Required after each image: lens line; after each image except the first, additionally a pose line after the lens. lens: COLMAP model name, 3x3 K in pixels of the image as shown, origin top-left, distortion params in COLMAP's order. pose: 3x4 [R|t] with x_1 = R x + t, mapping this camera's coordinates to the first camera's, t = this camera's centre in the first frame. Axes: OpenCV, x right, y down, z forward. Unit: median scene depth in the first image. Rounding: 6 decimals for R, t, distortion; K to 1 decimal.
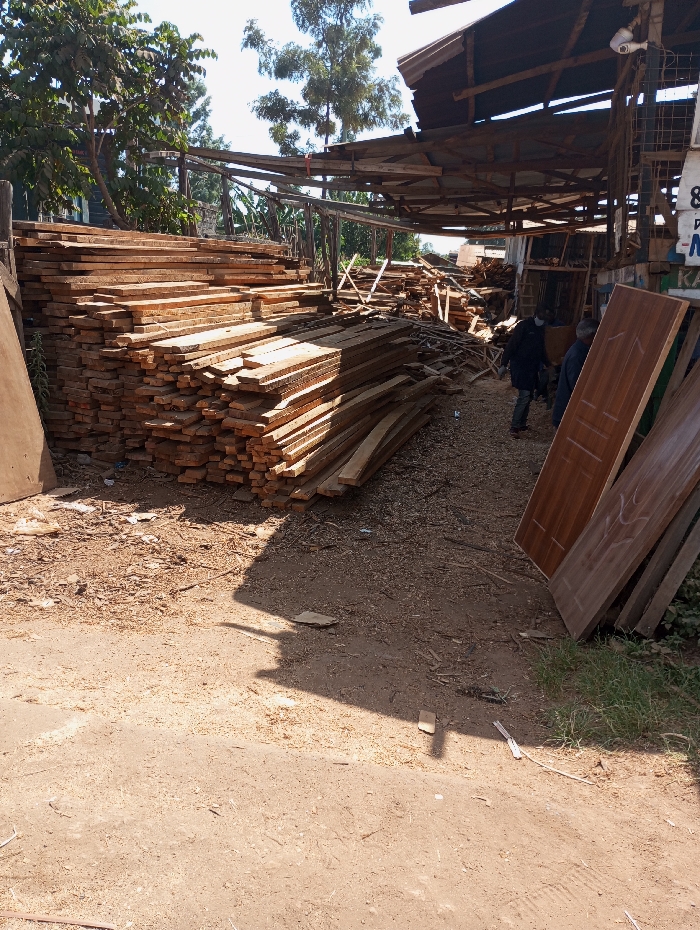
lens RADIAL K [[780.8, 0, 348.8], [0, 780.8, 466.8], [0, 0, 1]] dist [0.009132, -0.011129]
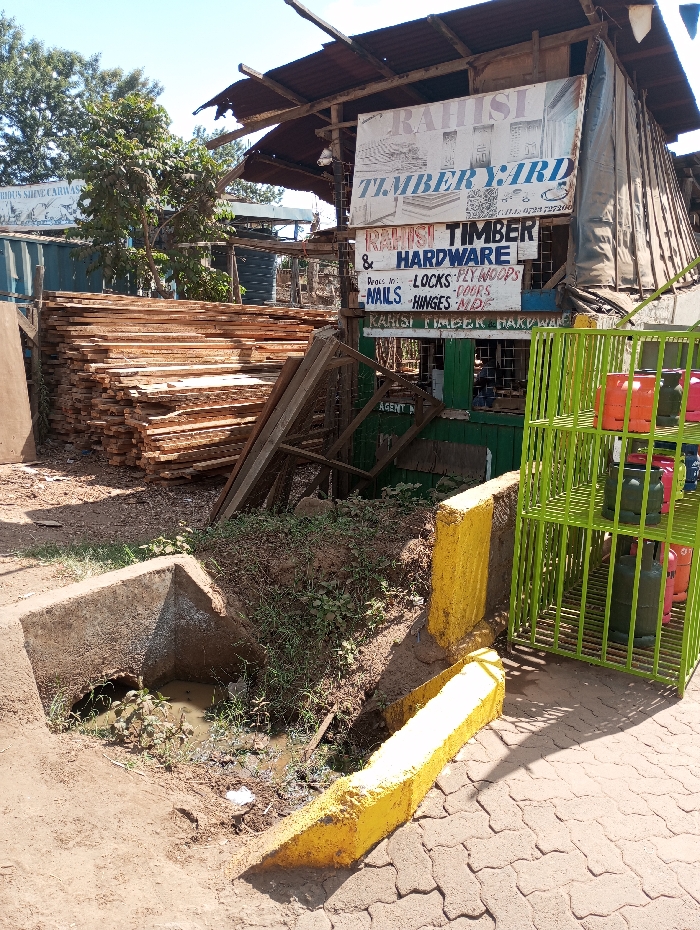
lens RADIAL K [[780.8, 0, 352.0], [0, 780.8, 464.1], [0, 0, 1]] dist [0.009132, -0.011129]
pose [[0.932744, 0.059496, -0.355597, 0.707193], [-0.093502, 0.992463, -0.079208, 0.090971], [0.348205, 0.107130, 0.931277, -0.190707]]
